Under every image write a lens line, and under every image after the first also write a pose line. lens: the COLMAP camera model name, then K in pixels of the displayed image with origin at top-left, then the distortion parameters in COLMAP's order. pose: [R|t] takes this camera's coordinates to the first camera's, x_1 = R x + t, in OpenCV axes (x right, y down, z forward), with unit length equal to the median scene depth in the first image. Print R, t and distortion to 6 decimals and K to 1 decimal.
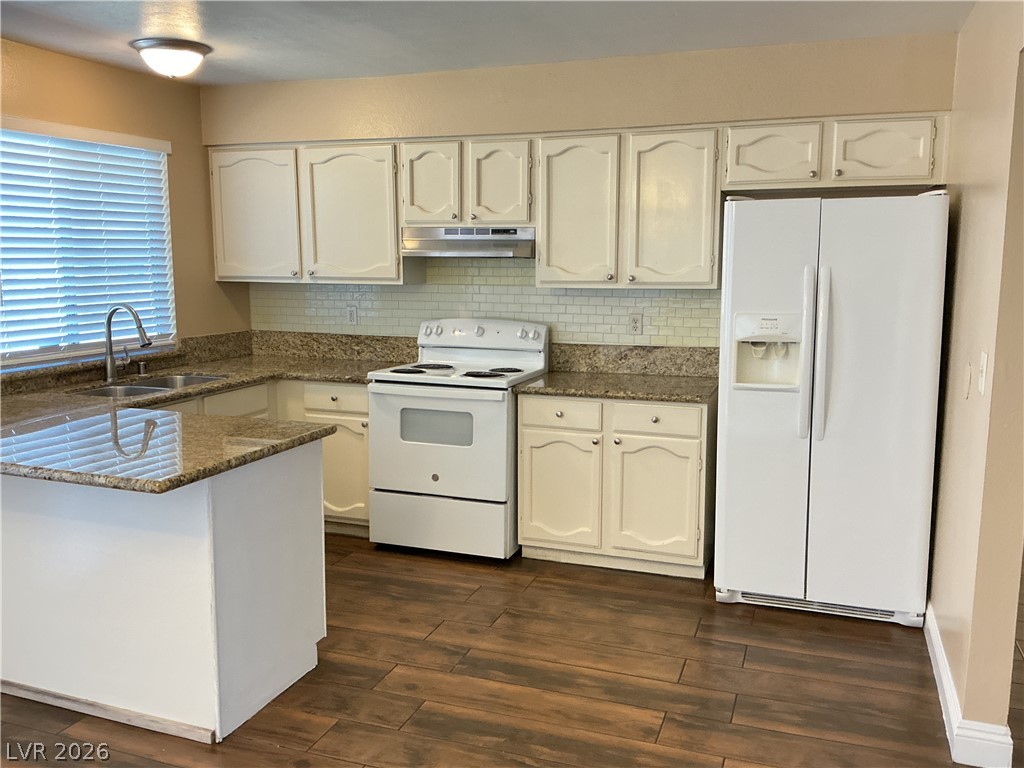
lens RADIAL K [[849.5, 0, 512.0], [0, 849.5, 384.0], [0, 0, 1]] dist [0.150629, -0.304607]
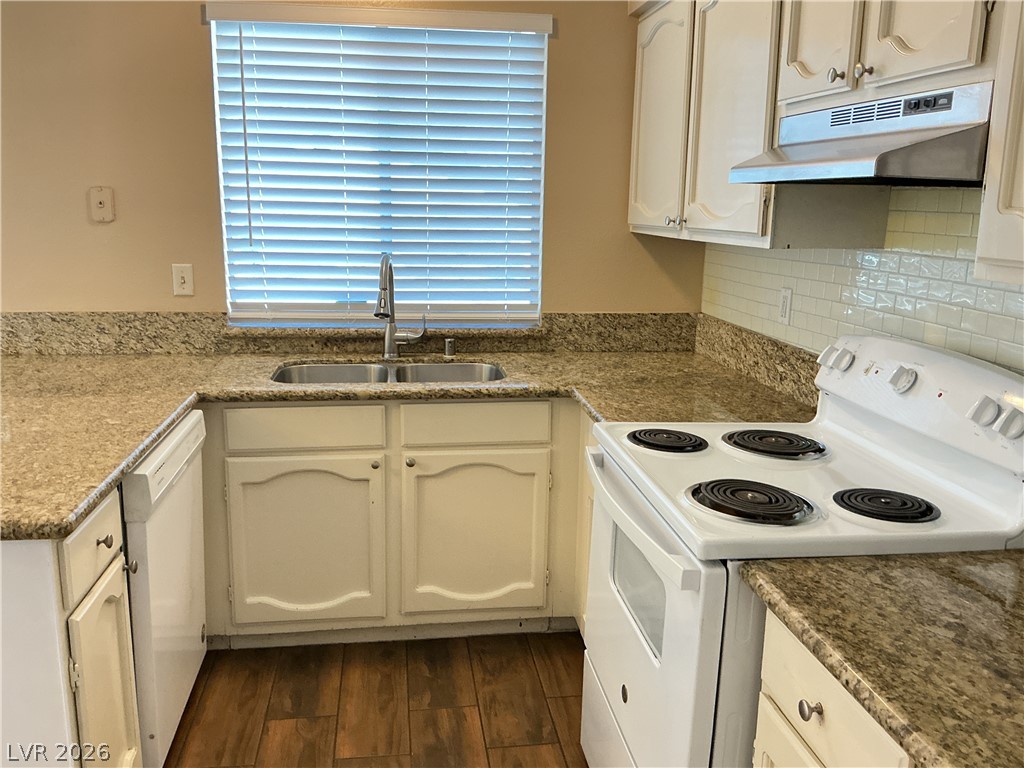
lens RADIAL K [[849.5, 0, 512.0], [0, 849.5, 384.0], [0, 0, 1]] dist [0.150629, -0.304607]
pose [[0.482864, 0.189187, -0.855015, 0.217145], [-0.147441, 0.980009, 0.133578, -0.090797], [0.863194, 0.061565, 0.501105, 0.683962]]
